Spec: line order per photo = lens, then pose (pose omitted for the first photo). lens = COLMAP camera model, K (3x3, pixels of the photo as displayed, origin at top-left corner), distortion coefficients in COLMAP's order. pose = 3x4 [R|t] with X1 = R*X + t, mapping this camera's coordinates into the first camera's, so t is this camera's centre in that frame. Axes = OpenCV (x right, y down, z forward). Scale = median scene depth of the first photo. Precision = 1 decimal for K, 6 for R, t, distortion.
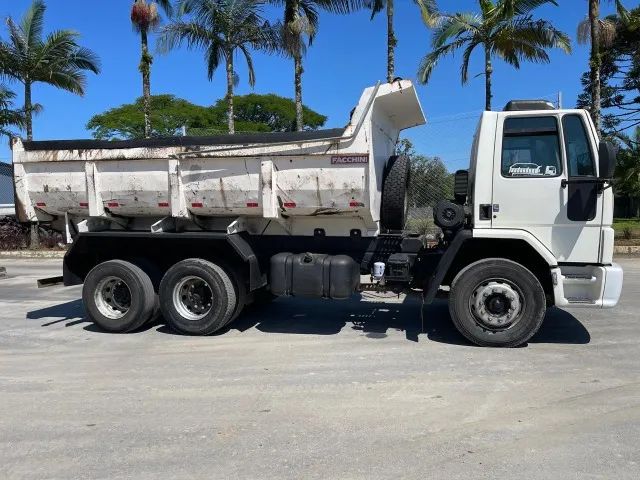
lens RADIAL K [[496.0, 0, 323.5], [0, 496.0, 231.6], [0, 0, 1]] dist [0.061372, -0.074259]
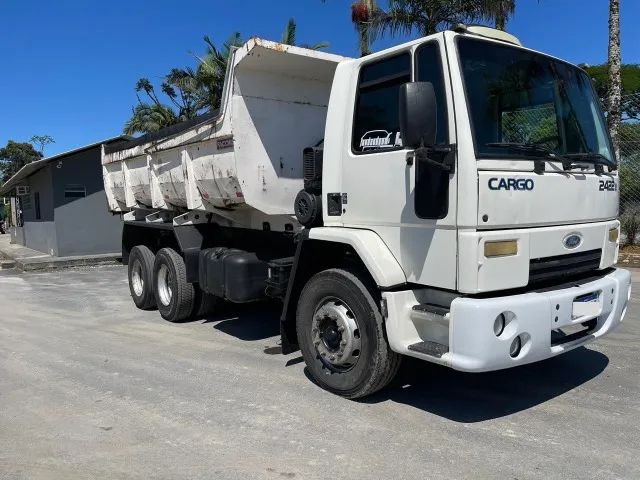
lens RADIAL K [[496.0, 0, 323.4], [0, 496.0, 237.2], [0, 0, 1]] dist [0.061372, -0.074259]
pose [[0.788312, 0.041622, -0.613867, 0.676160], [-0.024071, 0.999032, 0.036826, -0.015839], [0.614805, -0.014254, 0.788550, 0.384838]]
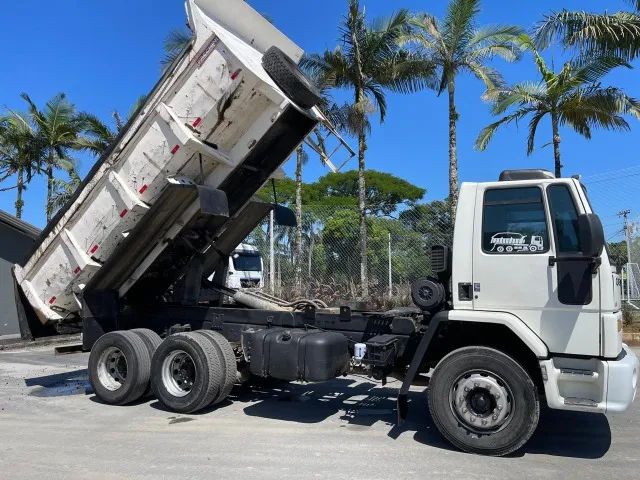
lens RADIAL K [[496.0, 0, 327.1], [0, 496.0, 216.1], [0, 0, 1]] dist [0.061372, -0.074259]
pose [[0.978275, -0.009164, -0.207111, 0.241157], [-0.027429, 0.984519, -0.173118, -0.009483], [0.205491, 0.175038, 0.962879, 0.055178]]
